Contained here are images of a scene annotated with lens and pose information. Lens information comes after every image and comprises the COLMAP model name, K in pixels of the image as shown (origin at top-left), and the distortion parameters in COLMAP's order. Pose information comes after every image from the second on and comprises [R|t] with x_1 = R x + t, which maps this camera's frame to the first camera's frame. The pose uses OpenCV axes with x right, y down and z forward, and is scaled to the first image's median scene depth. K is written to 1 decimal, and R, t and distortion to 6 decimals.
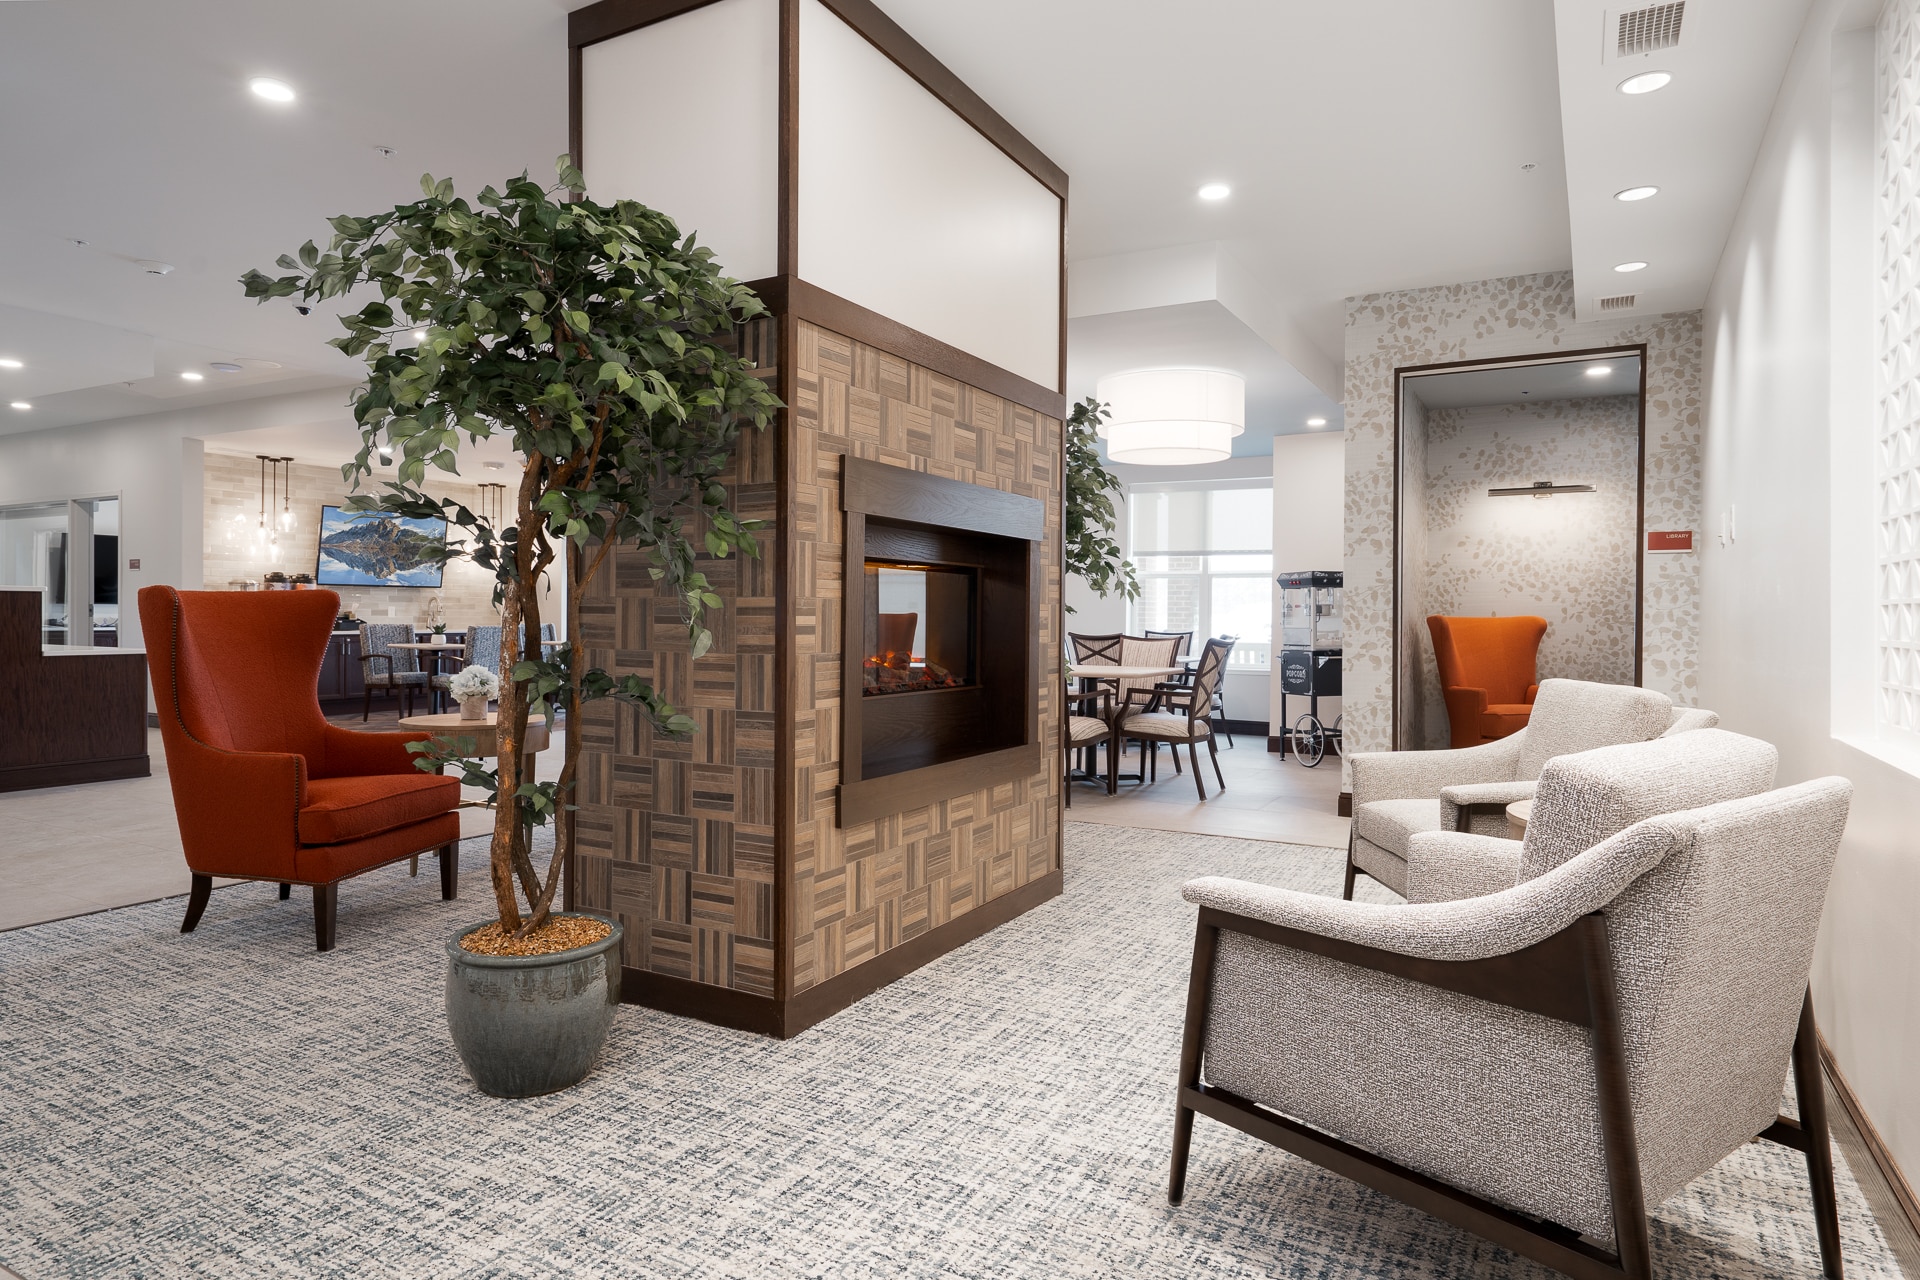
lens RADIAL K [[1093.5, 0, 959.4], [0, 1093.5, 624.7], [0, 0, 1]] dist [0.005648, 0.000142]
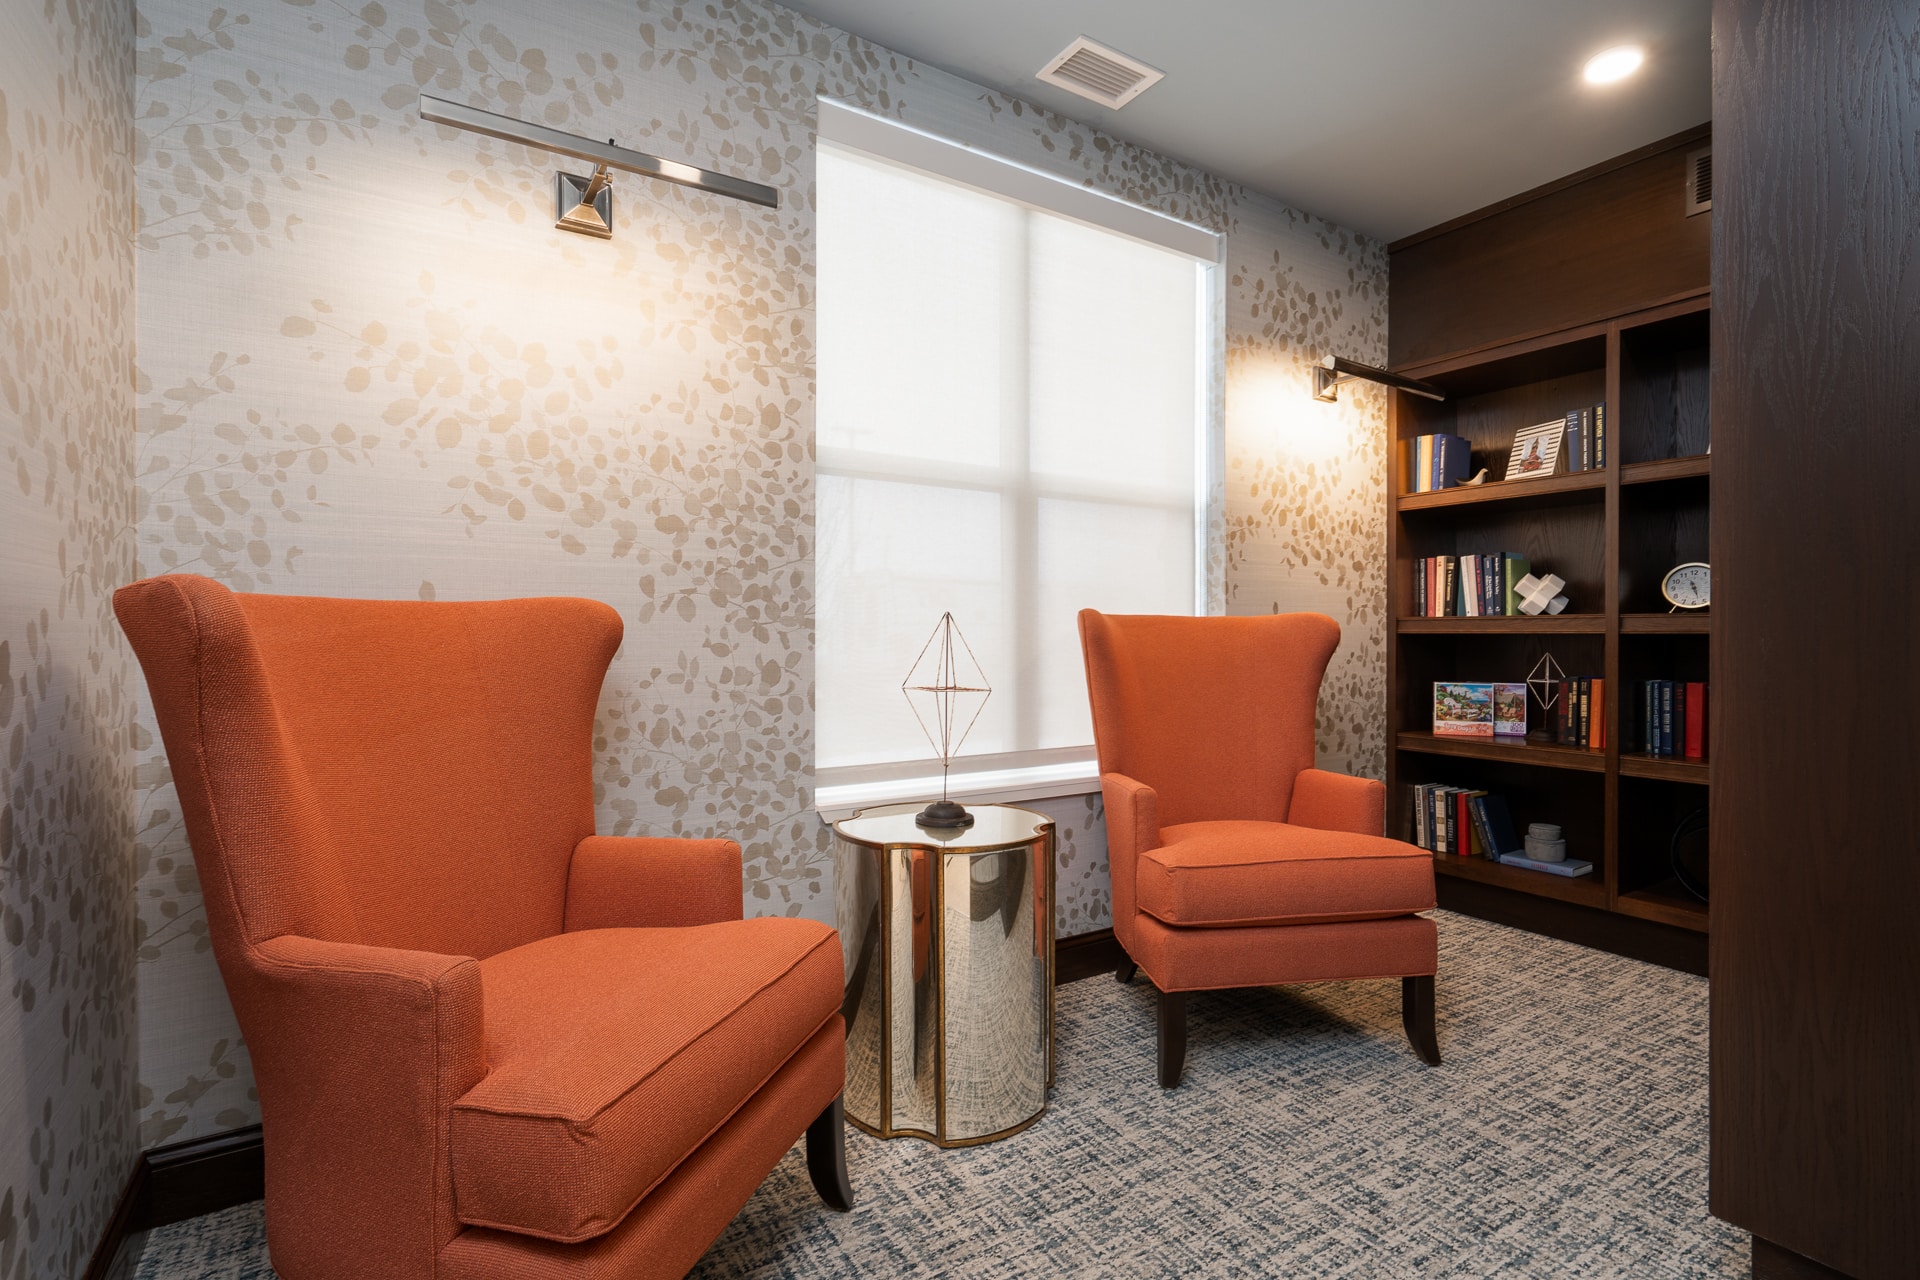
lens RADIAL K [[897.6, 0, 958.8], [0, 897.6, 636.8], [0, 0, 1]] dist [-0.000291, 0.000760]
pose [[0.471279, -0.008402, 0.881944, 0.348800], [0.011762, 0.999926, 0.003240, 0.003204], [-0.881906, 0.008847, 0.471342, 0.772629]]
